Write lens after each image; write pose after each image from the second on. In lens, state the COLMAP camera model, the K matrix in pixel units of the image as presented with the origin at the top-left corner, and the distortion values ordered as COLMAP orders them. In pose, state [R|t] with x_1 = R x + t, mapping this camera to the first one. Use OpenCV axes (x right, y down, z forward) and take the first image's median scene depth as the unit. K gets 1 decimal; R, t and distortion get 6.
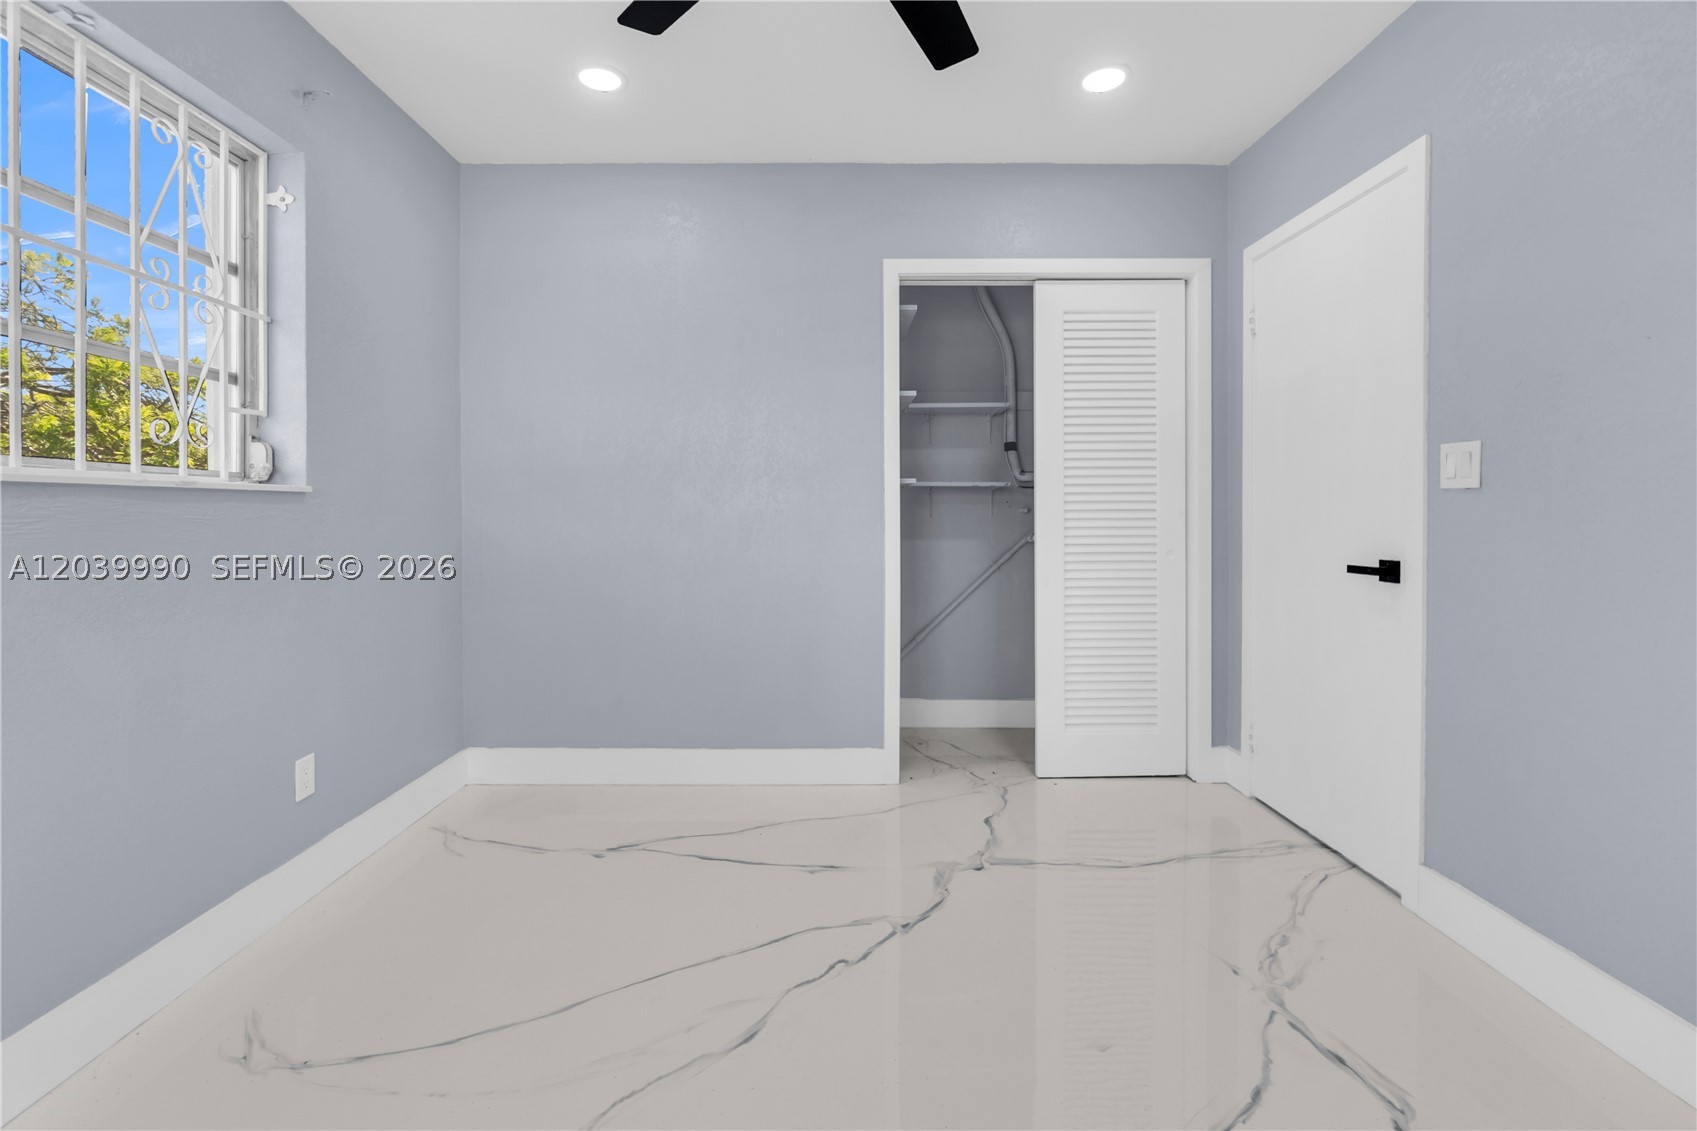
lens RADIAL K [[756.1, 0, 845.3], [0, 756.1, 519.9], [0, 0, 1]] dist [-0.001811, 0.000049]
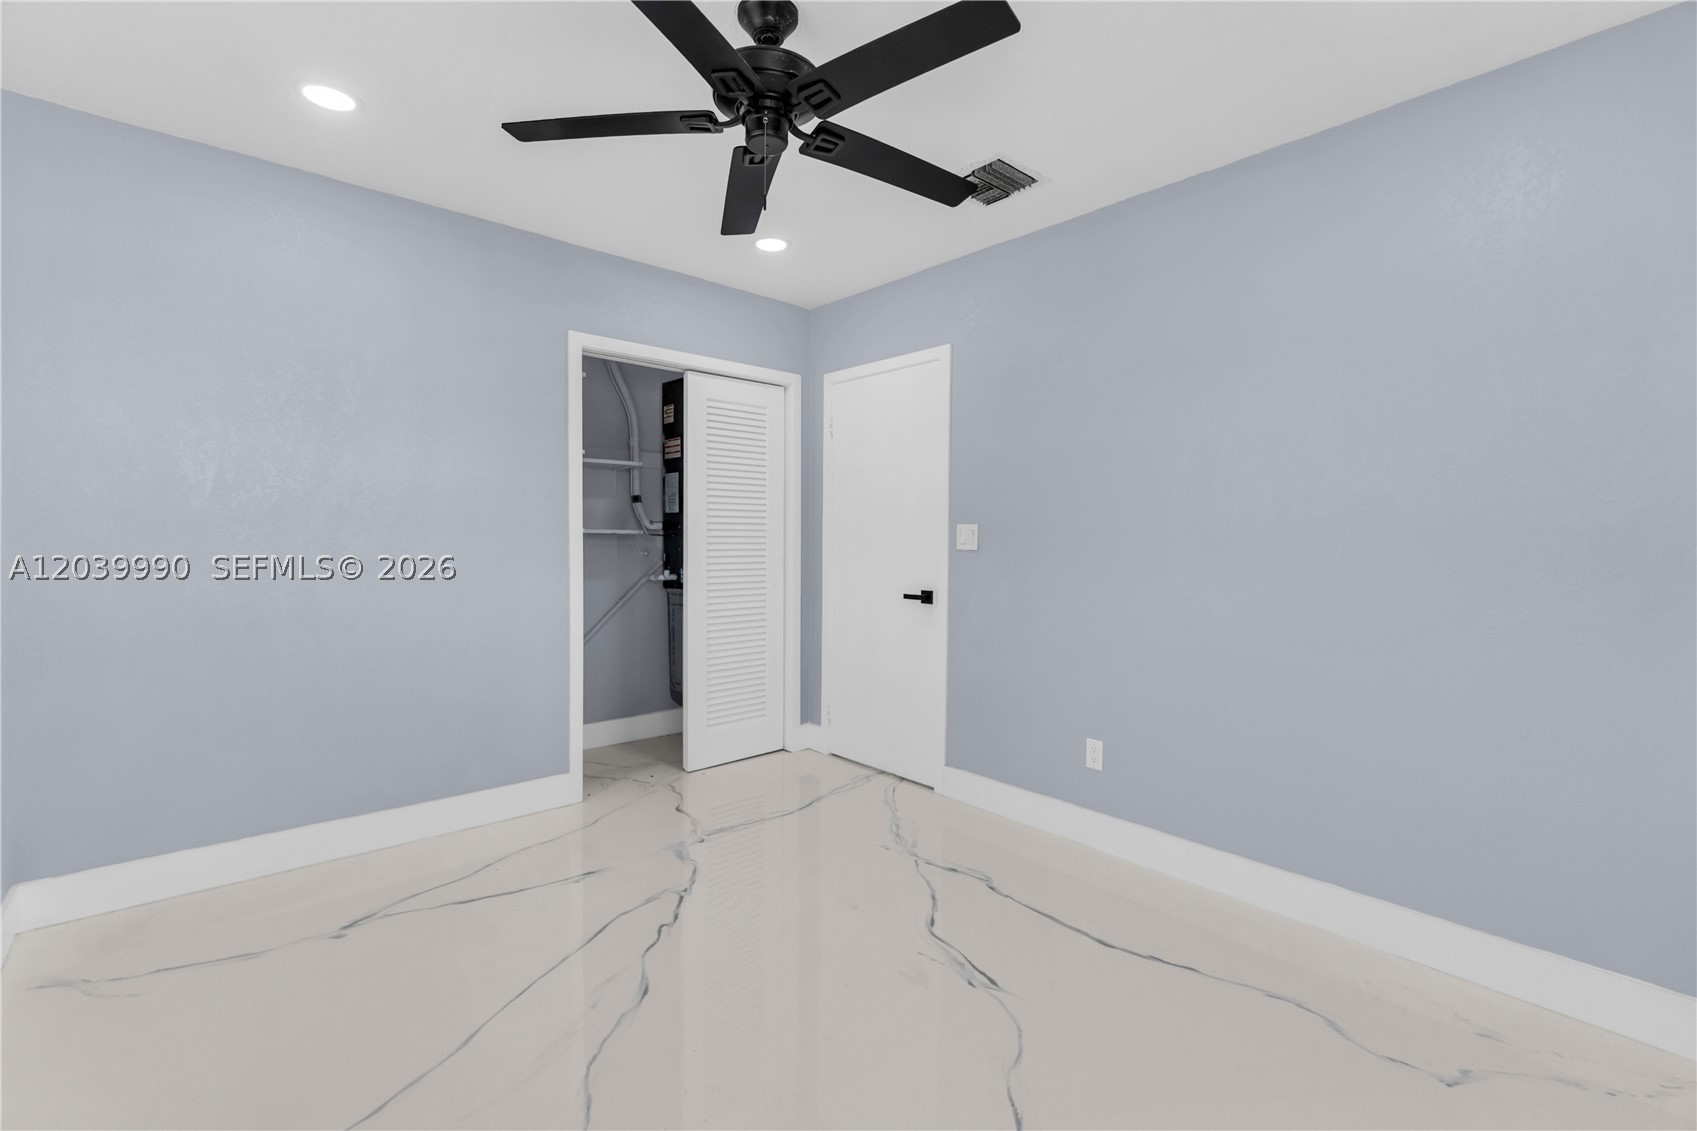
lens RADIAL K [[744.4, 0, 836.2], [0, 744.4, 552.7], [0, 0, 1]] dist [-0.002908, -0.000790]
pose [[0.750347, -0.005011, 0.661025, -0.376669], [-0.003792, 0.999922, 0.011884, -0.035444], [-0.661033, -0.011424, 0.750269, -0.075354]]
